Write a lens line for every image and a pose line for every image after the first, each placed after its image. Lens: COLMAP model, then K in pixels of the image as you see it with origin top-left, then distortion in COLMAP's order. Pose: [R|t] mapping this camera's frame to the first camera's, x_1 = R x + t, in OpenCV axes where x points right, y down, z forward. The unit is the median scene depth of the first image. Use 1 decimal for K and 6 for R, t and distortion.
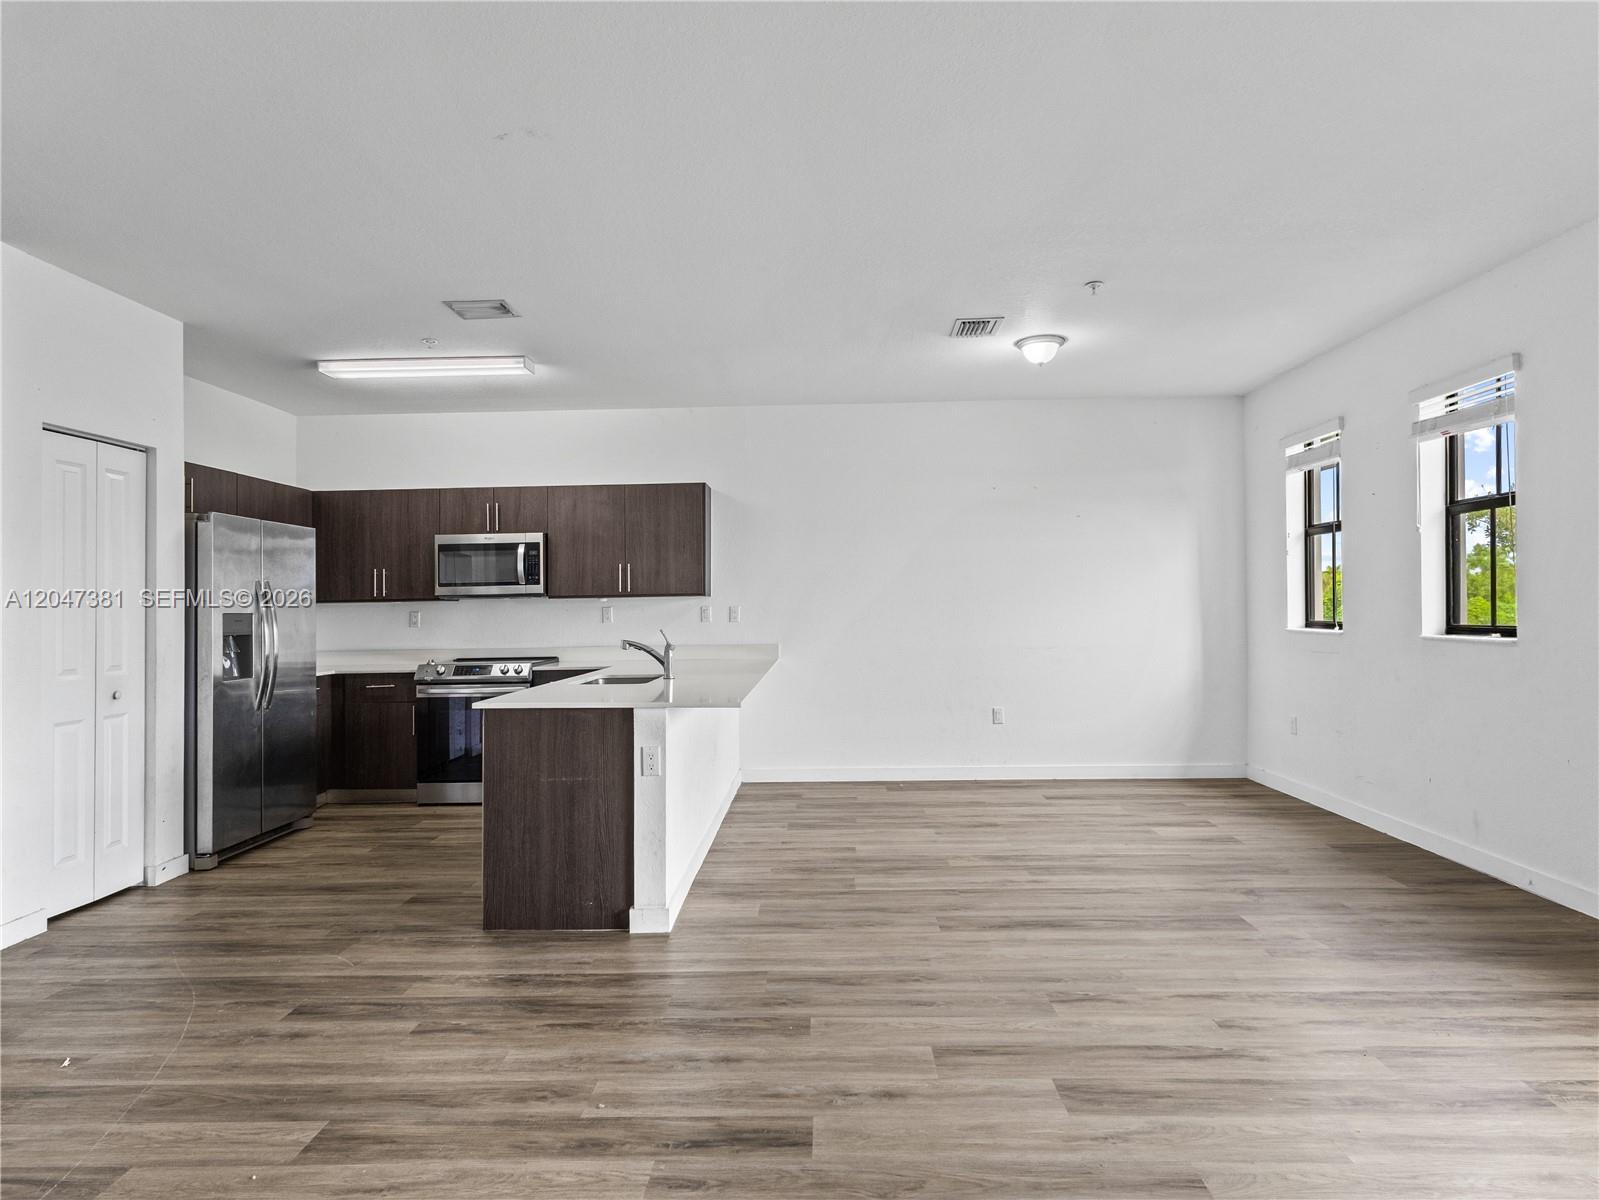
lens RADIAL K [[947.3, 0, 829.4], [0, 947.3, 586.9], [0, 0, 1]] dist [0.006668, 0.002117]
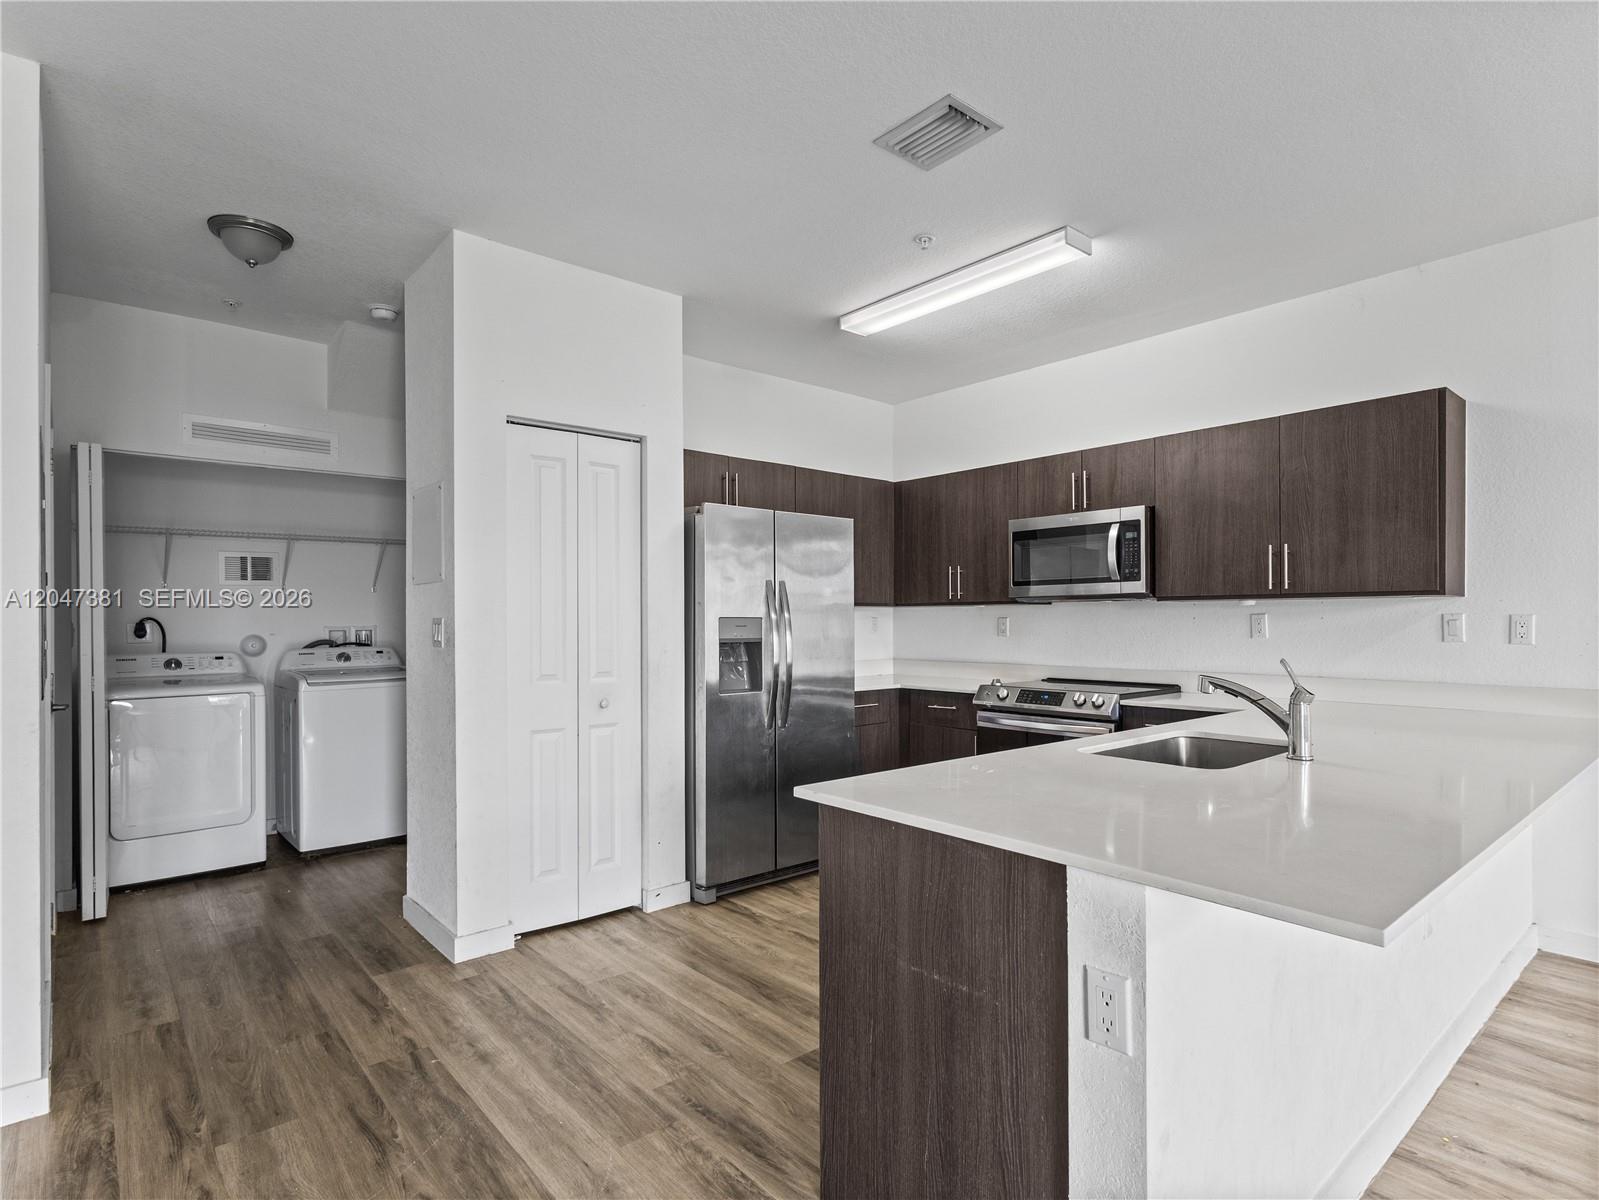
lens RADIAL K [[841.6, 0, 766.1], [0, 841.6, 610.4], [0, 0, 1]] dist [0.002617, 0.001413]
pose [[0.639262, 0.004958, -0.768973, -0.009924], [0.009695, 0.999848, 0.014507, 0.010408], [0.768927, -0.016729, 0.639117, 0.529091]]
